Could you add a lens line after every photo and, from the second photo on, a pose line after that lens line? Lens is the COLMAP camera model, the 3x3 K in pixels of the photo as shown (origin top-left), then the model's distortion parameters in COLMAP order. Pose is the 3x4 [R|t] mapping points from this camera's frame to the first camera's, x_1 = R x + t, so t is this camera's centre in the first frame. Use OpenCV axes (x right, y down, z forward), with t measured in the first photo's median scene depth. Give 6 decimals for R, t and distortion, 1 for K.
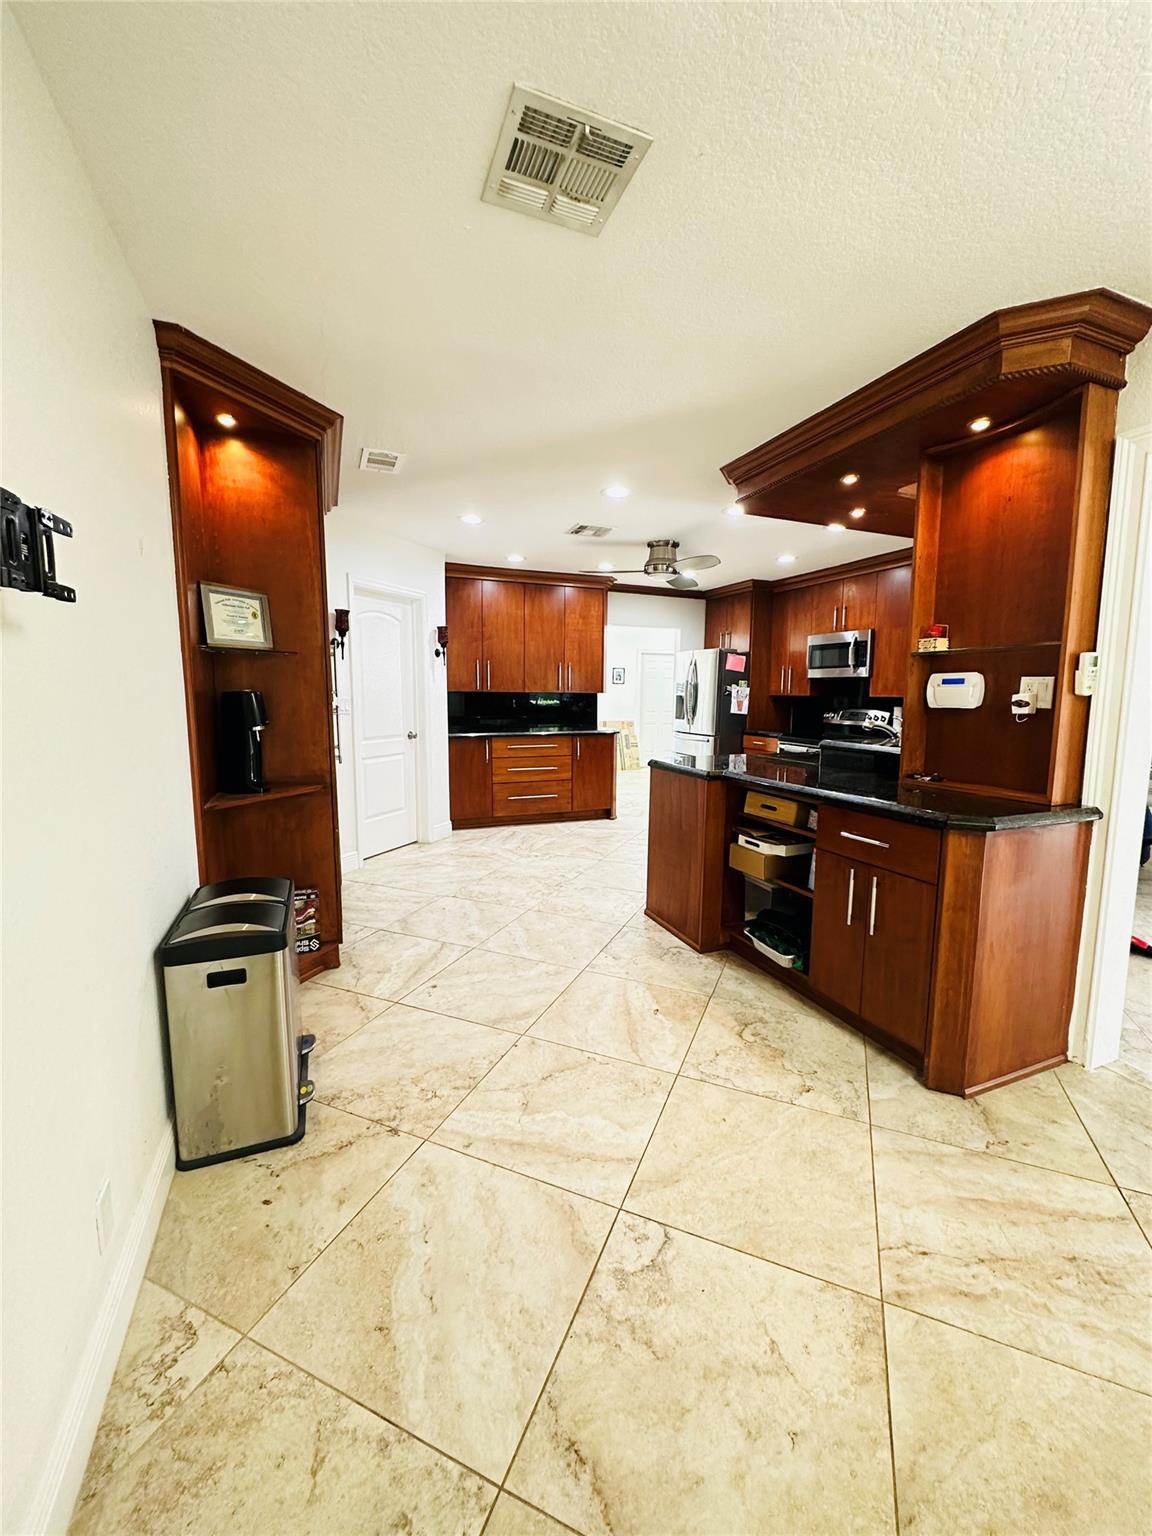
lens RADIAL K [[614.0, 0, 576.2], [0, 614.0, 769.6], [0, 0, 1]] dist [-0.002935, 0.000528]
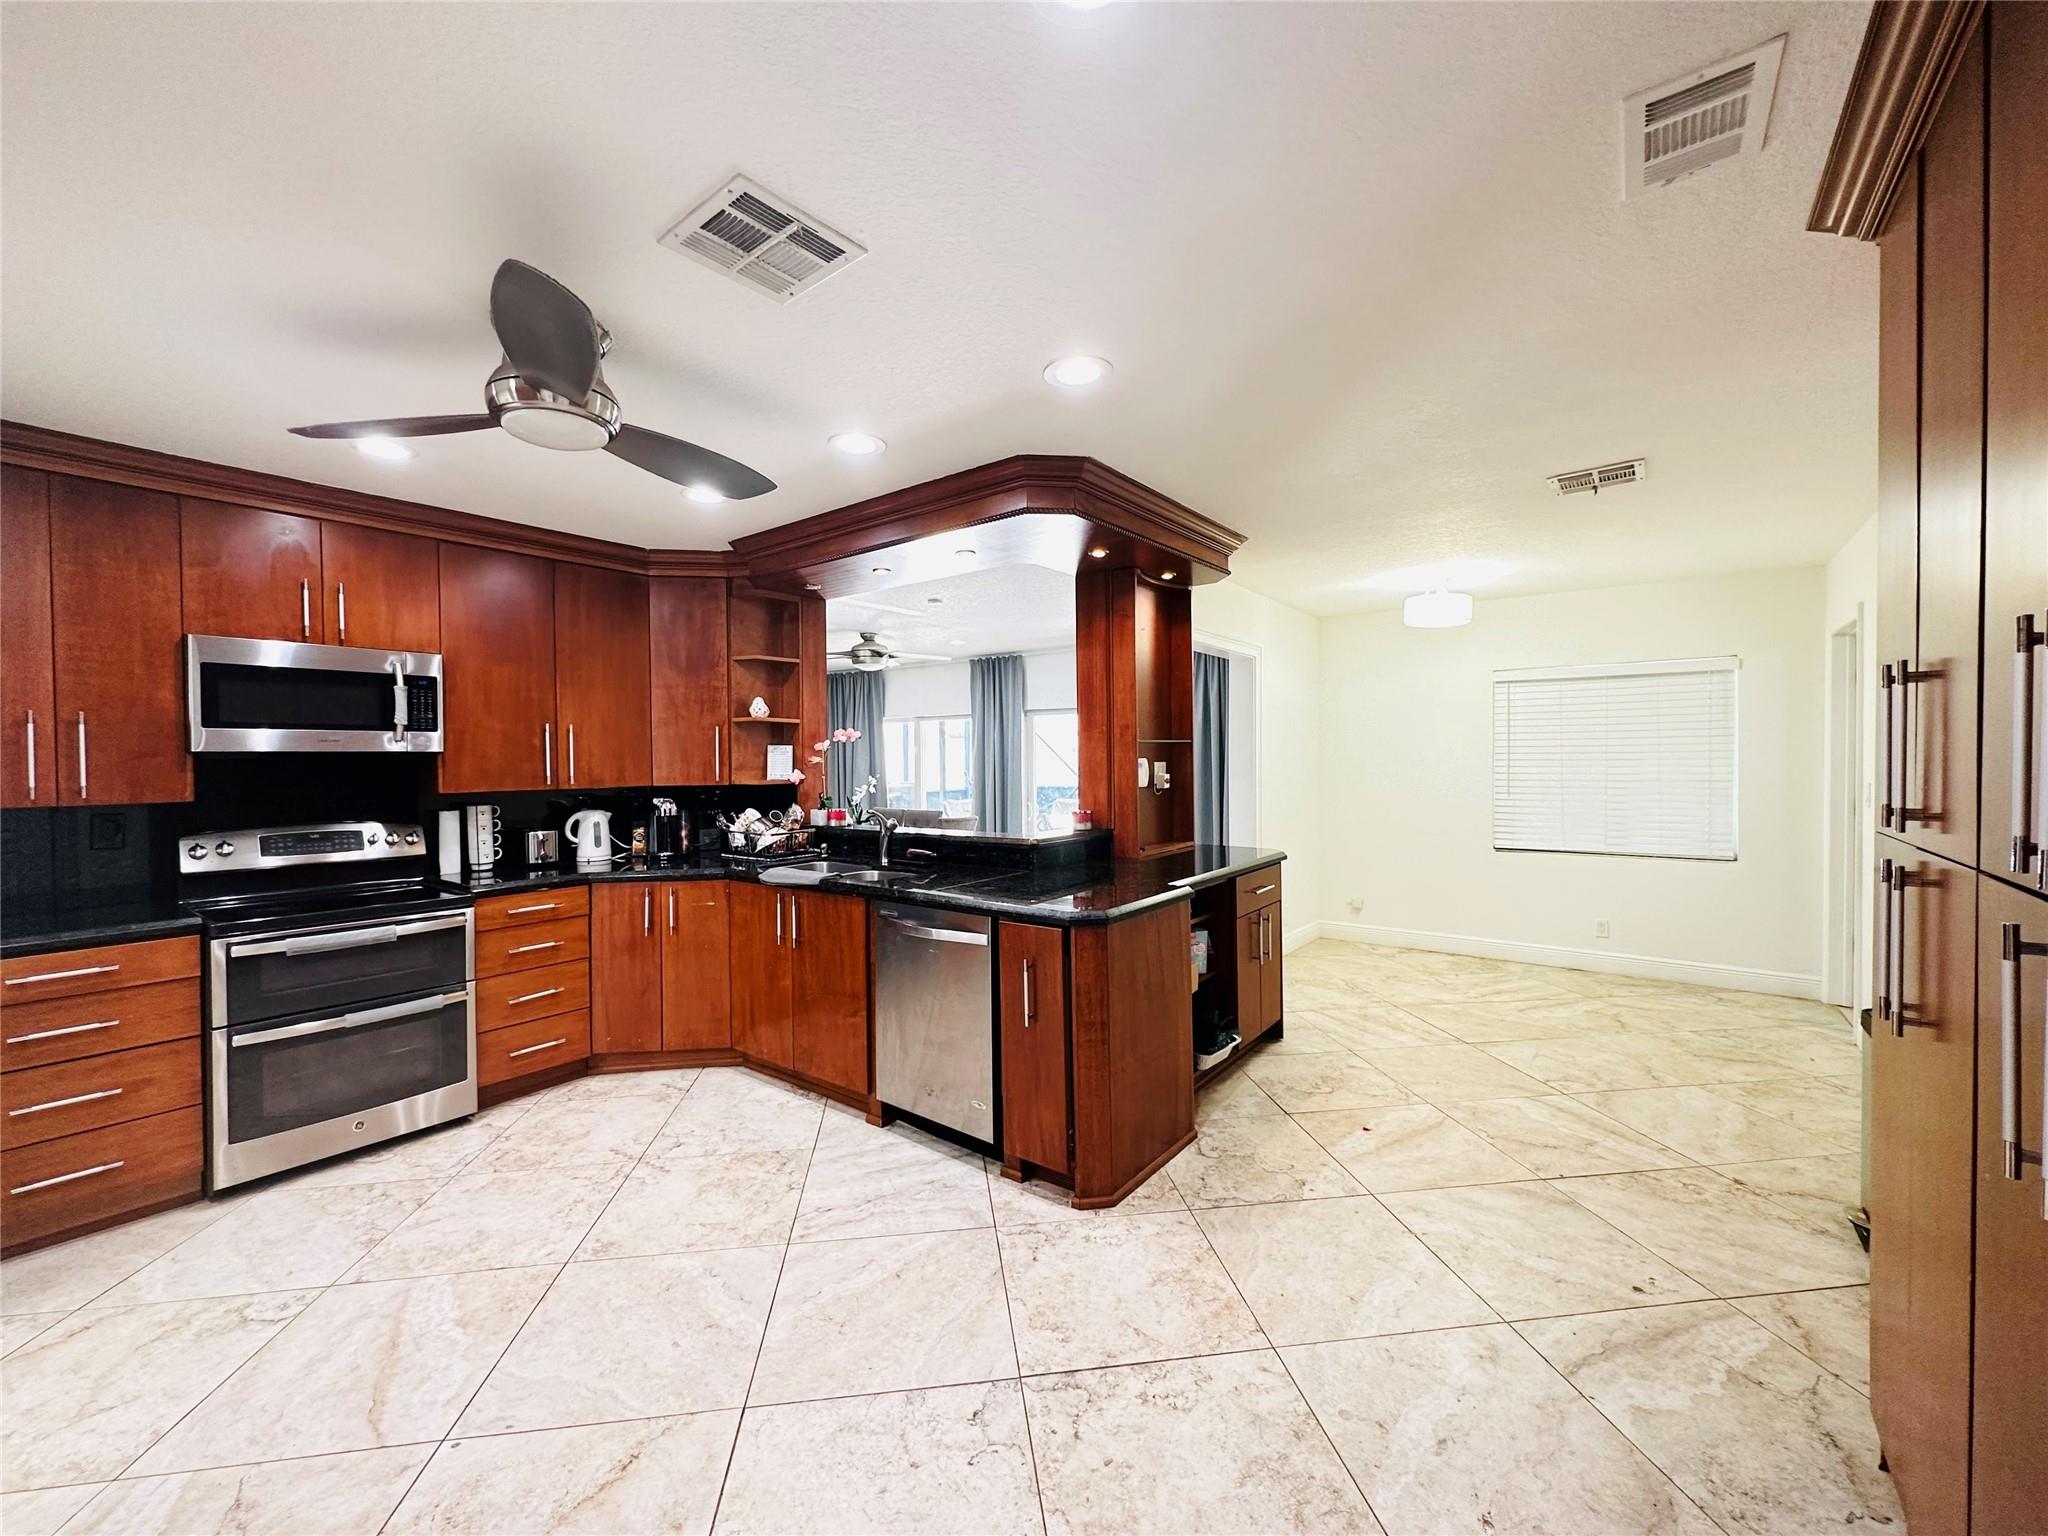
lens RADIAL K [[818.6, 0, 1026.2], [0, 818.6, 772.8], [0, 0, 1]] dist [-0.002935, 0.000528]
pose [[-0.511803, -0.017815, 0.858918, -0.475426], [0.115992, 0.989197, 0.089633, -0.217441], [-0.851236, 0.145502, -0.504208, 1.457274]]
